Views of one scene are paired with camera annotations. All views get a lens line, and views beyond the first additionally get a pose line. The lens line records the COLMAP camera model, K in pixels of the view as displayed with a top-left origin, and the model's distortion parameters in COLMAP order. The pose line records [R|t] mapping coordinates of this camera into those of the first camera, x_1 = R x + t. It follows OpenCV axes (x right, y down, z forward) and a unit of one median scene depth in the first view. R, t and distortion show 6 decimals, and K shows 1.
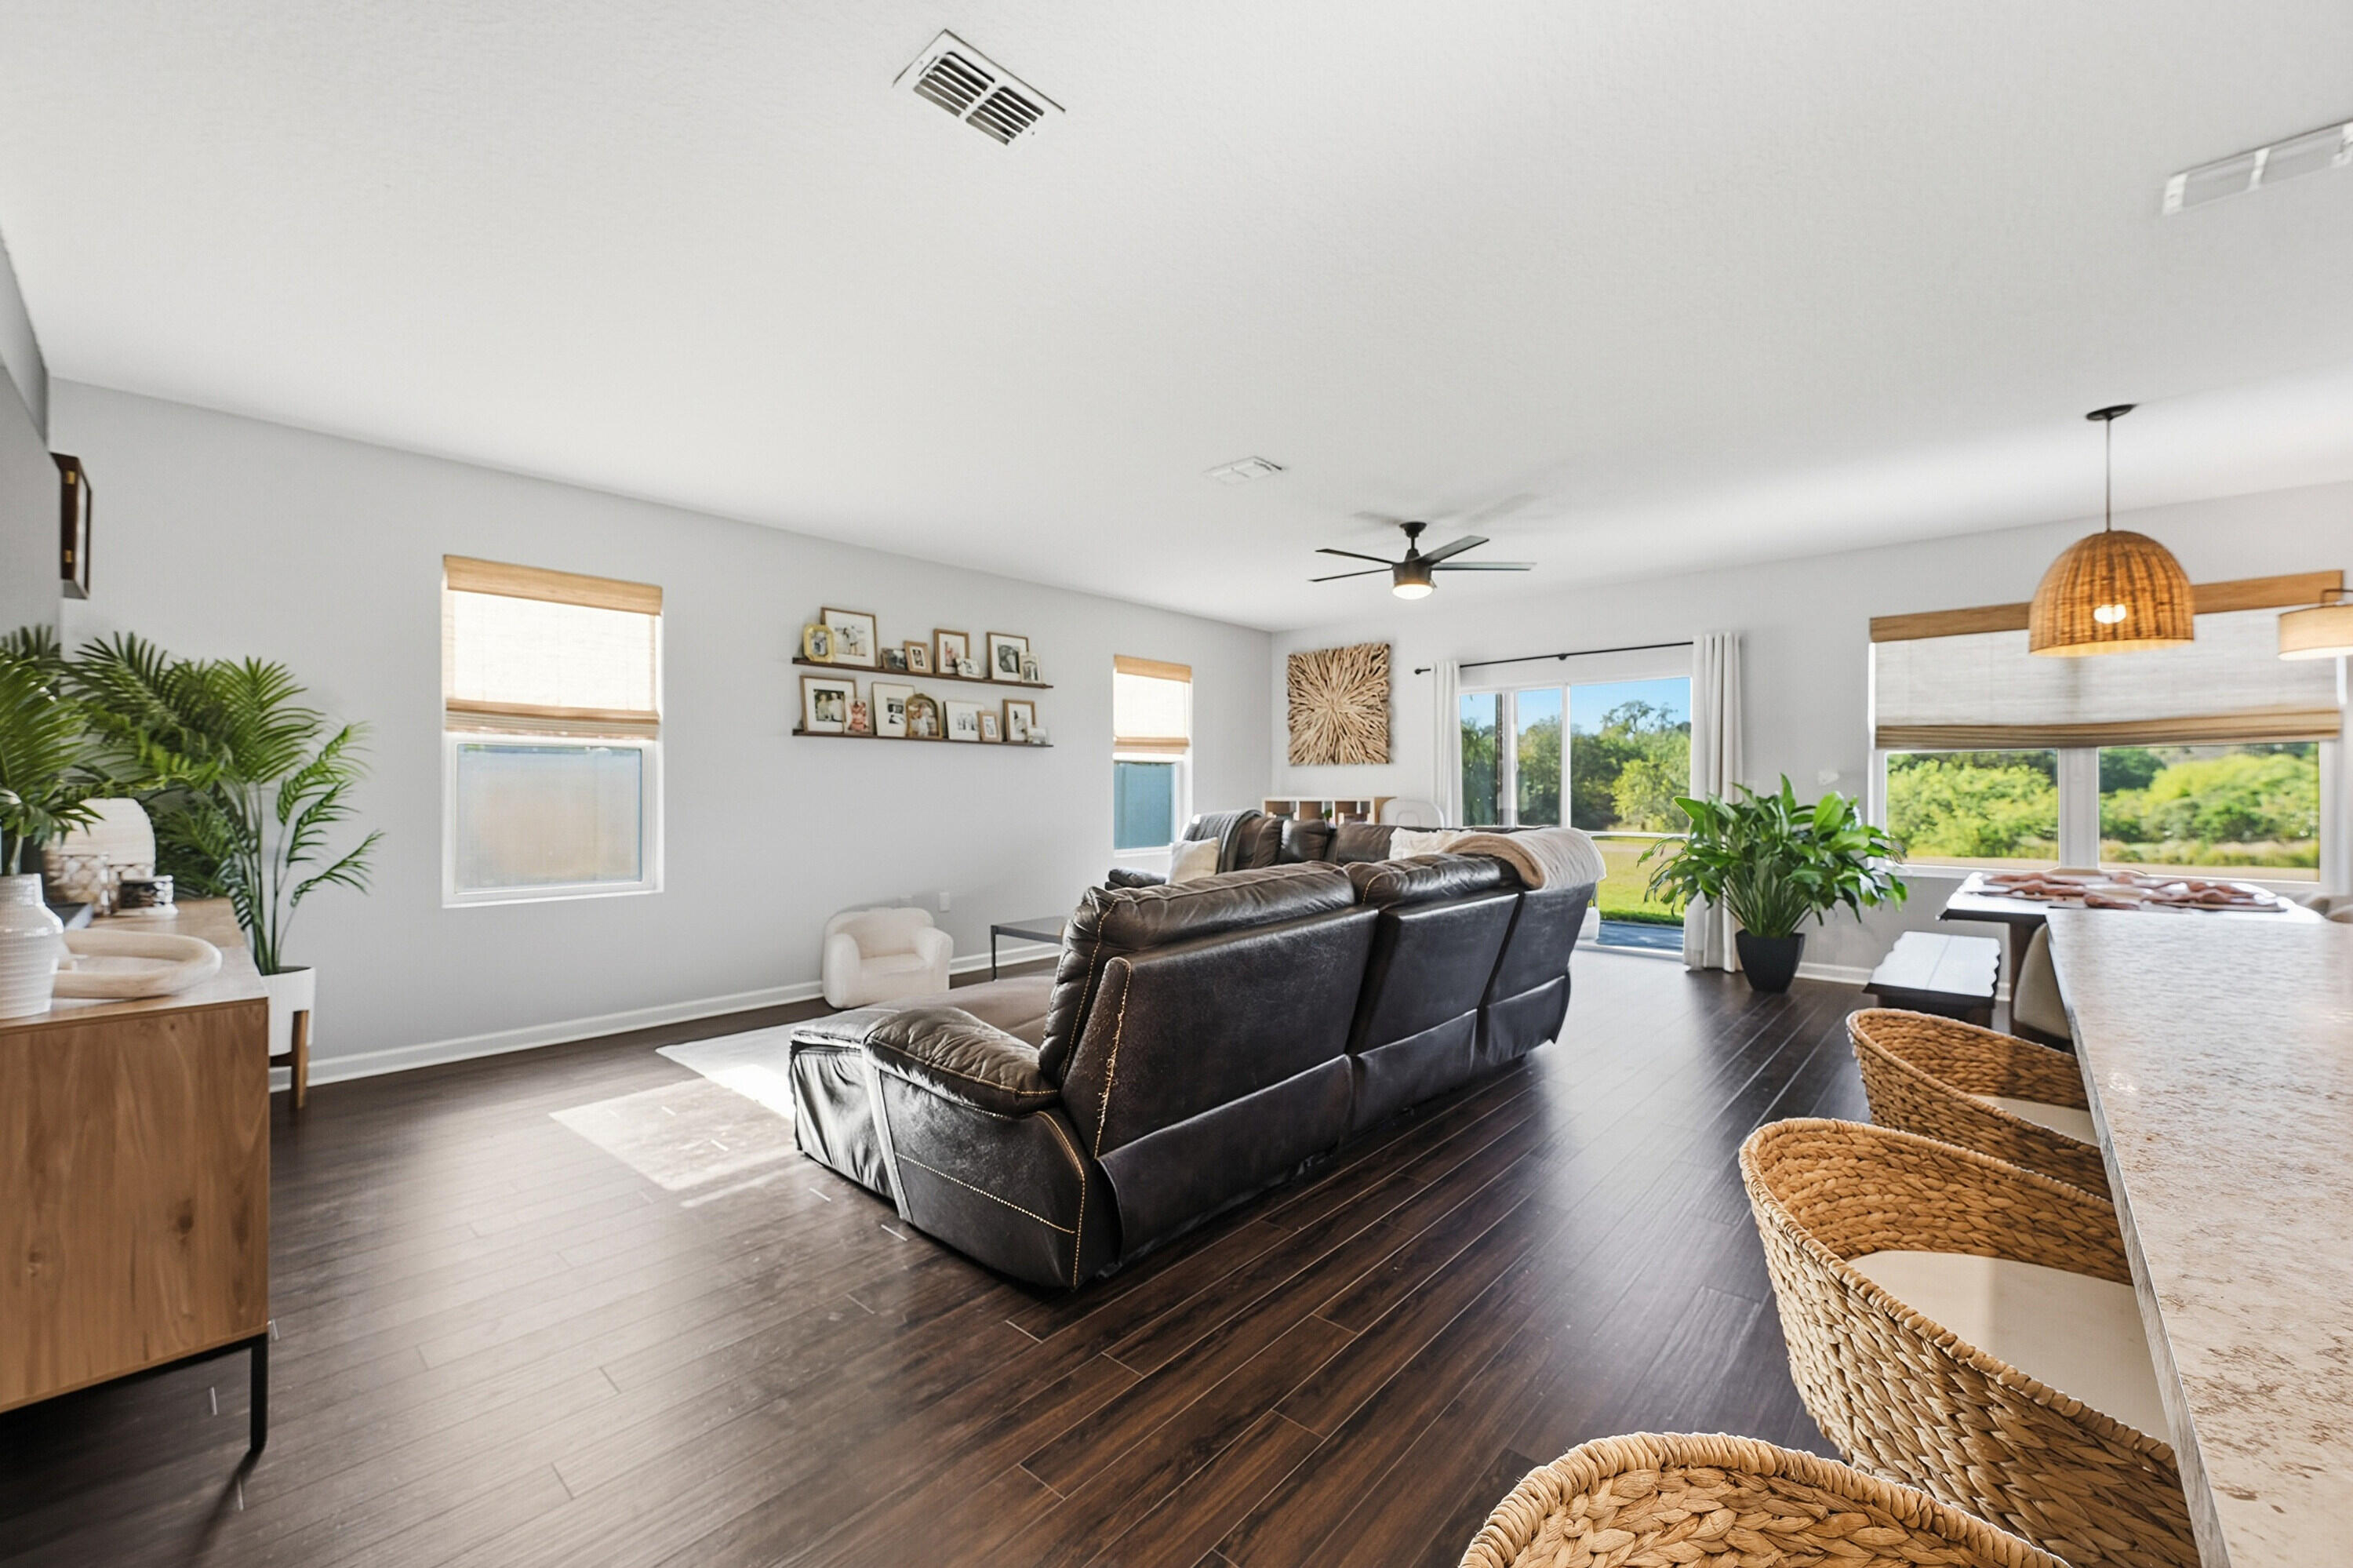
lens RADIAL K [[936.6, 0, 1176.3], [0, 936.6, 787.2], [0, 0, 1]] dist [0.001350, 0.000259]
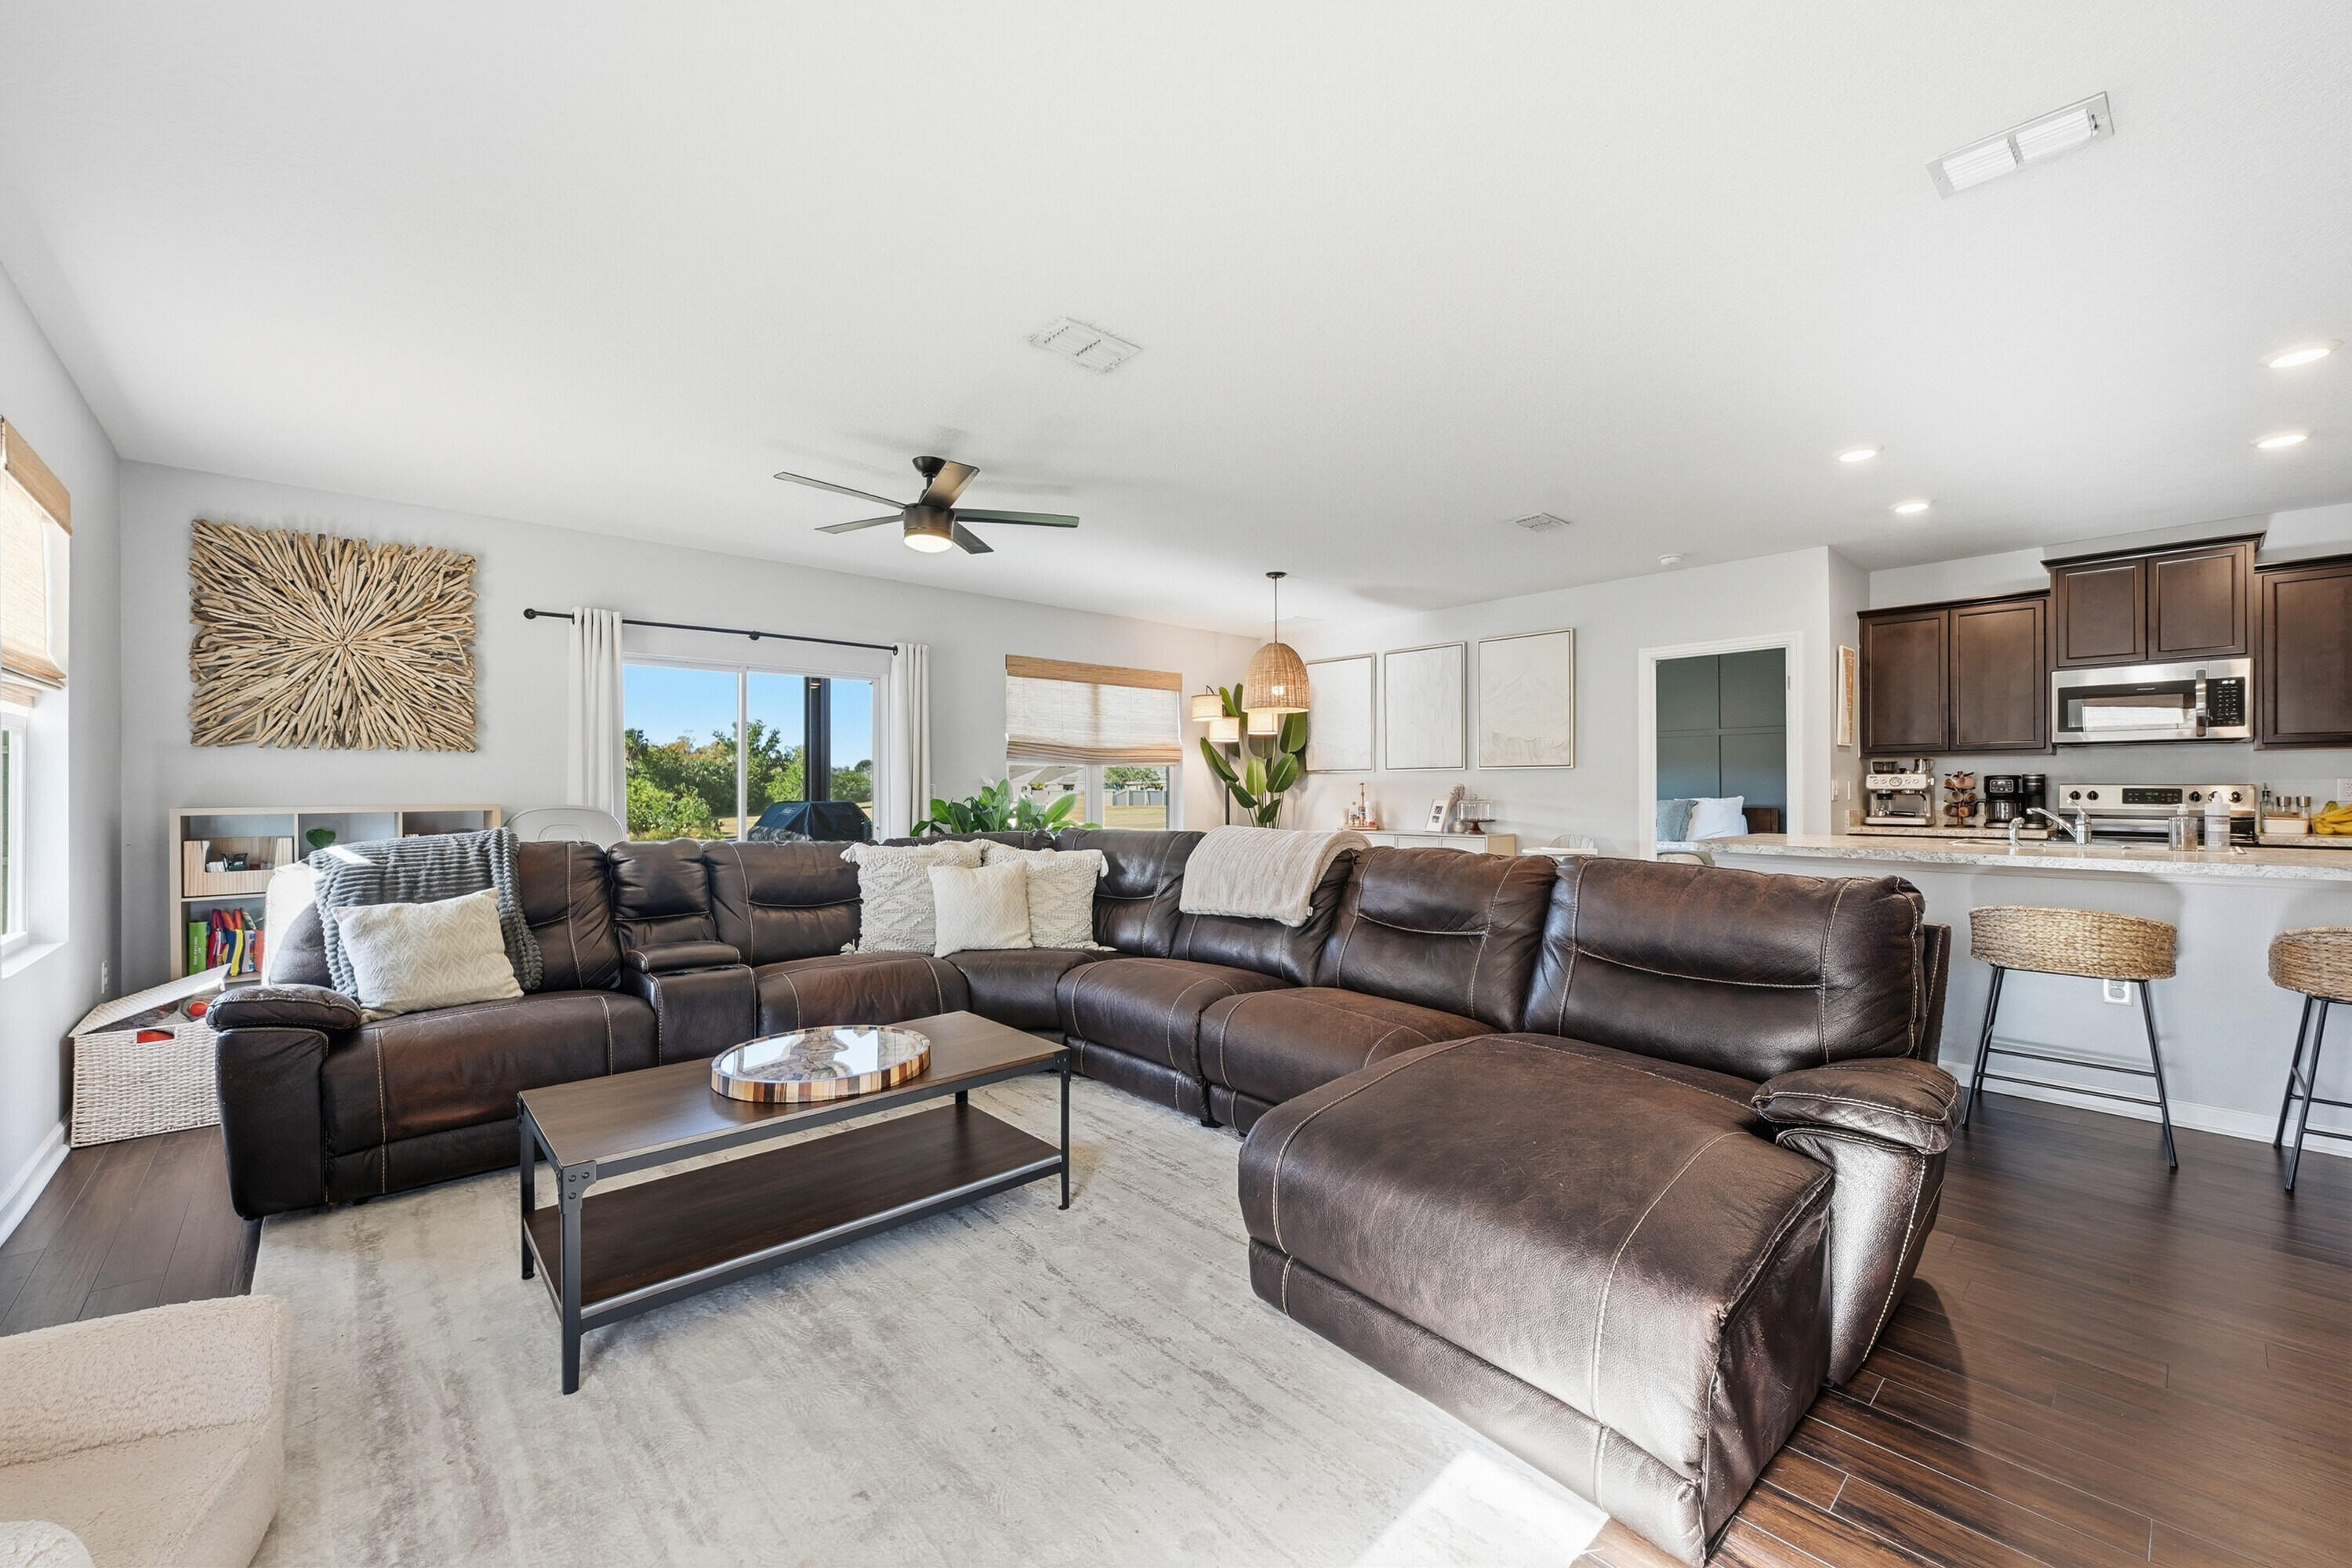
lens RADIAL K [[927.1, 0, 1182.5], [0, 927.1, 793.5], [0, 0, 1]] dist [-0.000729, 0.000313]
pose [[0.093250, -0.001092, 0.995642, -0.483708], [-0.001325, 0.999998, 0.001221, 0.002690], [-0.995642, -0.001433, 0.093249, 0.665435]]
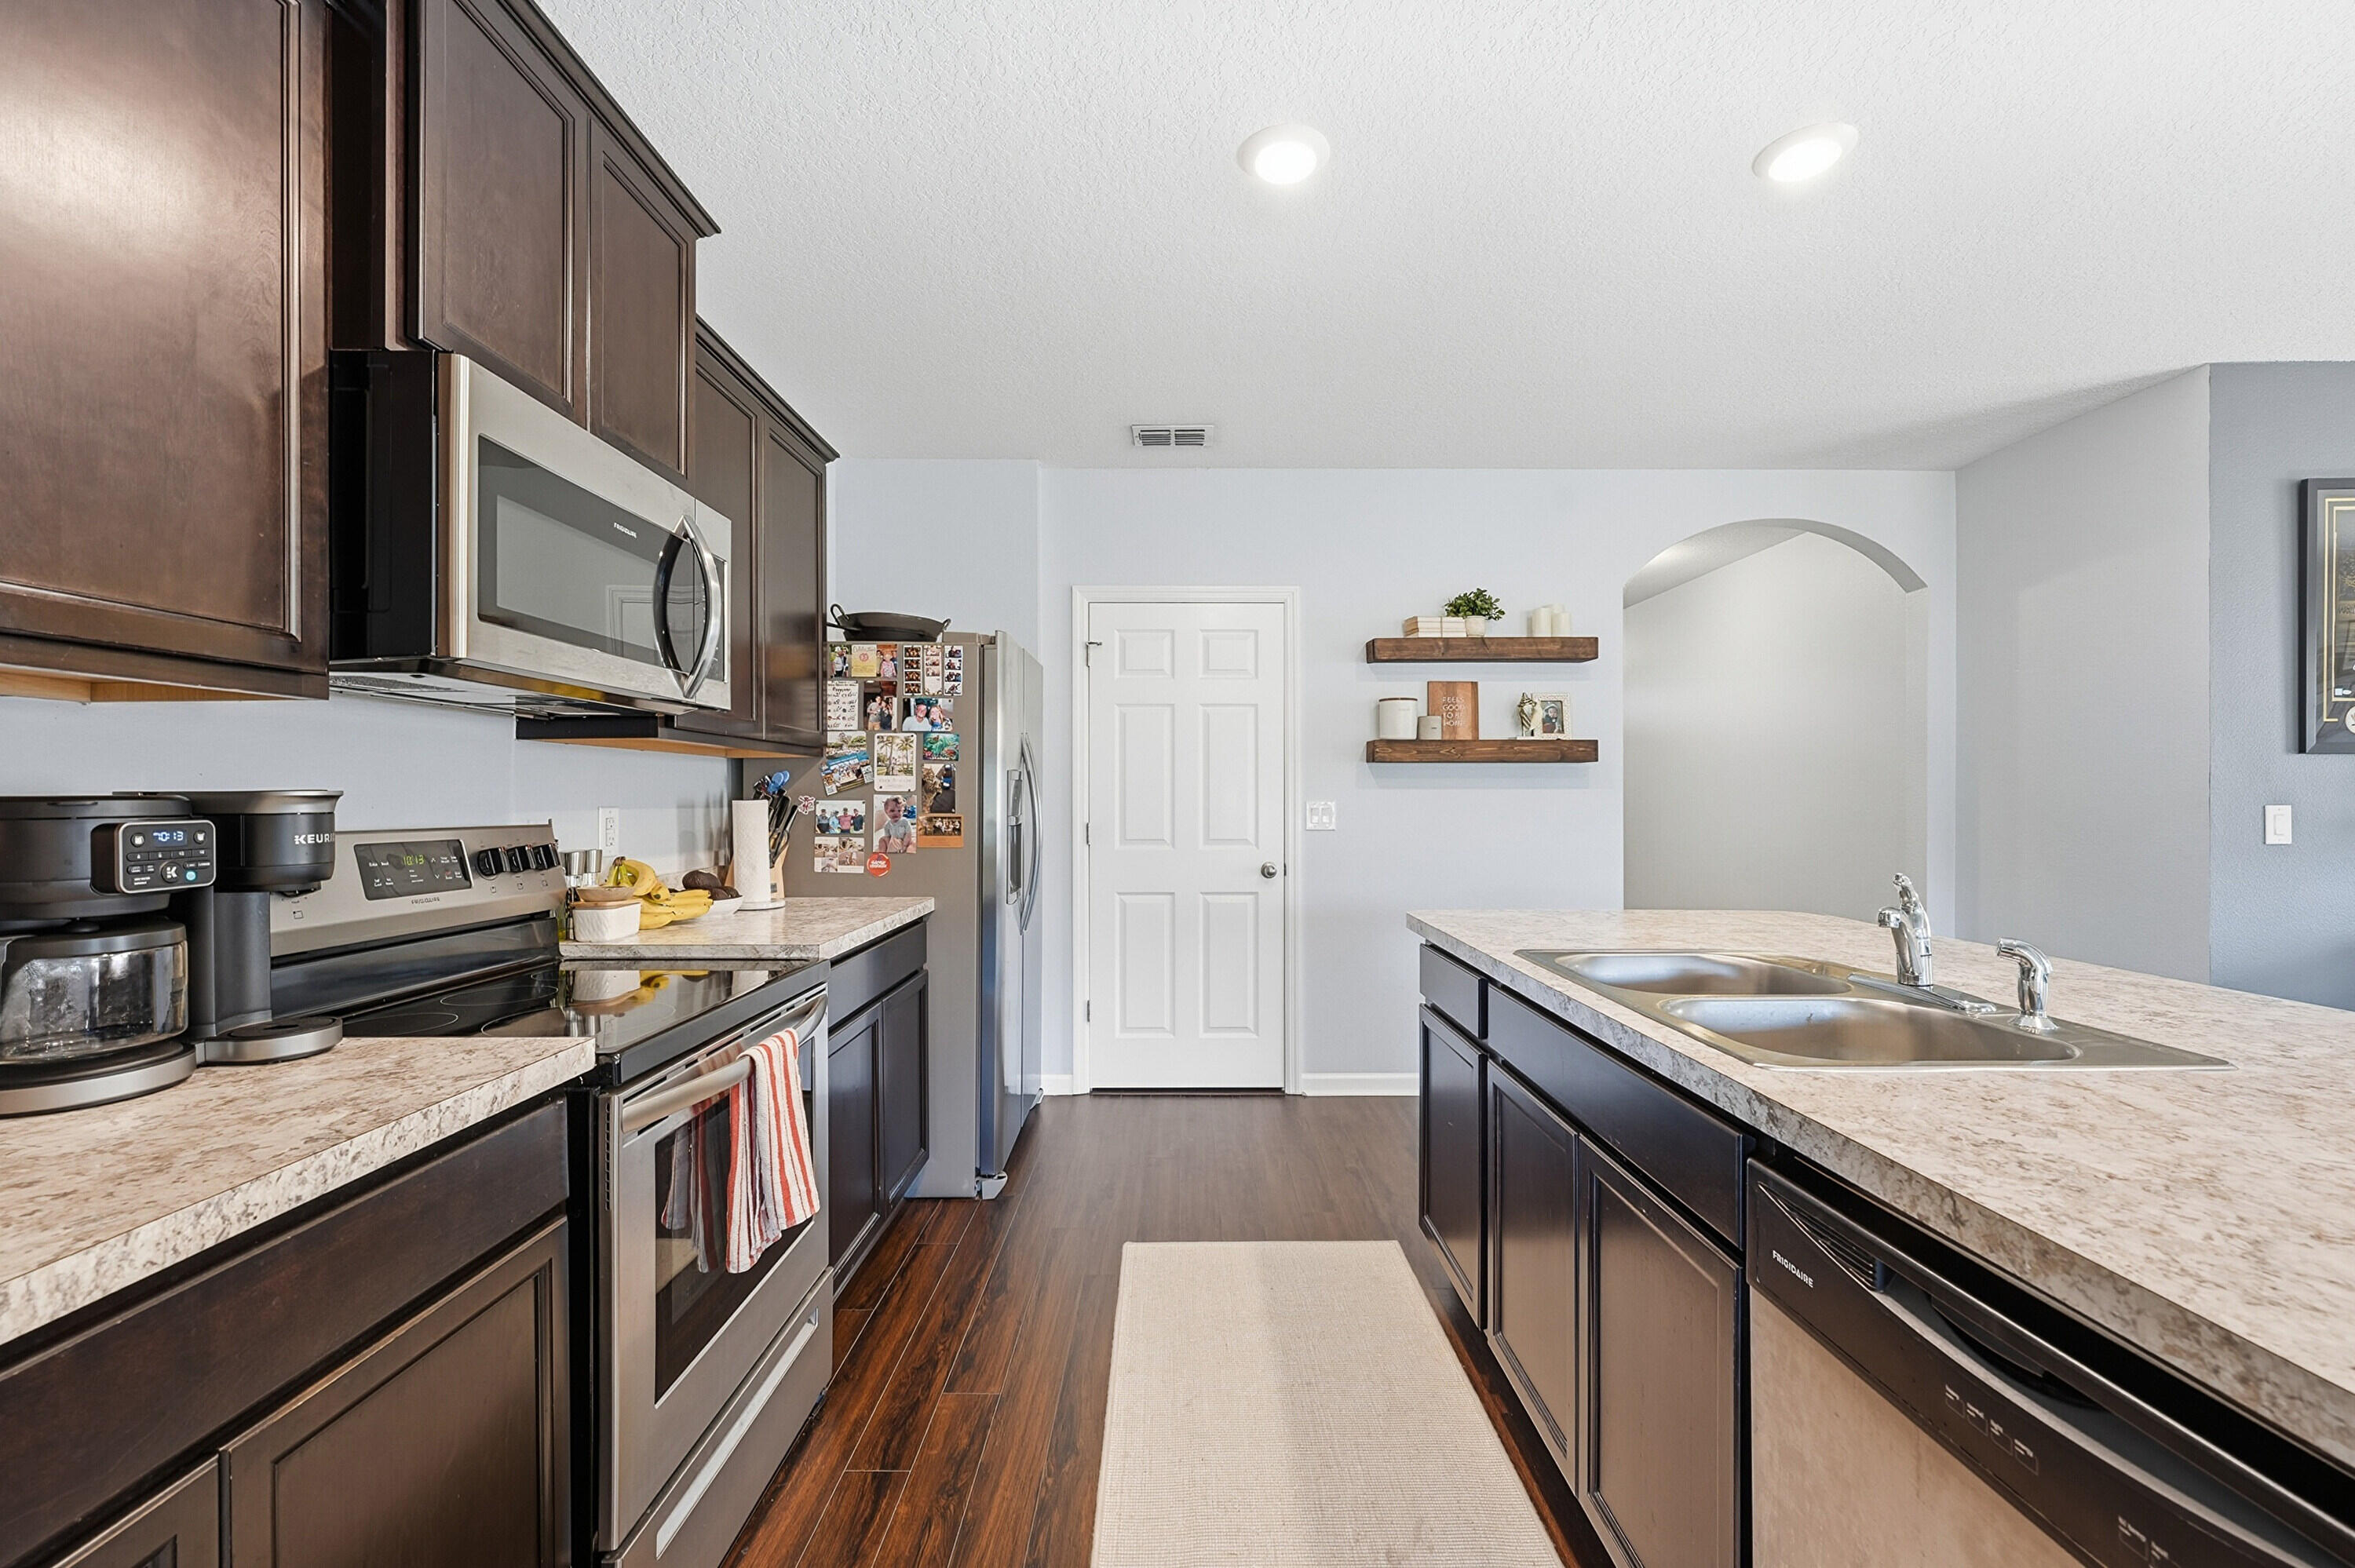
lens RADIAL K [[943.6, 0, 1176.9], [0, 943.6, 796.0], [0, 0, 1]] dist [-0.002473, -0.000034]
pose [[-0.746276, 0.001262, -0.665636, 0.570353], [0.000847, 0.999999, 0.000946, -0.017371], [0.665636, 0.000142, -0.746276, 0.151371]]
